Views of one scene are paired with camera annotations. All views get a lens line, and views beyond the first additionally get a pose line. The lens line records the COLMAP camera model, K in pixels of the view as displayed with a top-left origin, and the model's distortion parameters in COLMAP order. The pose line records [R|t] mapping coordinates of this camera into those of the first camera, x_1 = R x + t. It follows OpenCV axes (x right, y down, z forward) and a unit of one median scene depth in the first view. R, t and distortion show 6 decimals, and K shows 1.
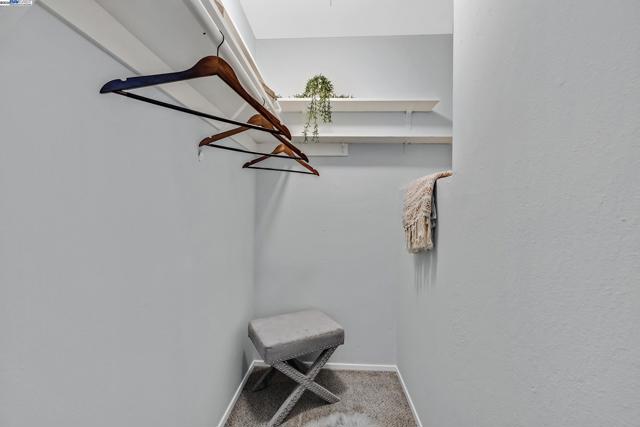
lens RADIAL K [[264.0, 0, 320.4], [0, 264.0, 213.2], [0, 0, 1]] dist [0.000751, -0.000064]
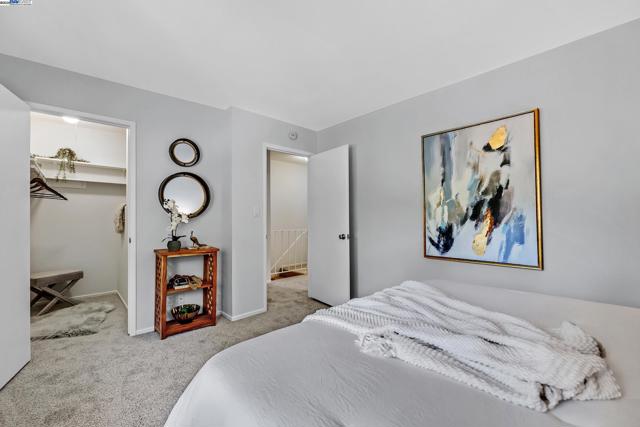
lens RADIAL K [[264.0, 0, 318.4], [0, 264.0, 212.7], [0, 0, 1]] dist [0.000751, -0.000064]
pose [[0.692626, 0.001443, 0.721295, -0.126806], [0.005192, 0.999962, -0.006986, -0.014398], [-0.721278, 0.008583, 0.692592, -1.748551]]
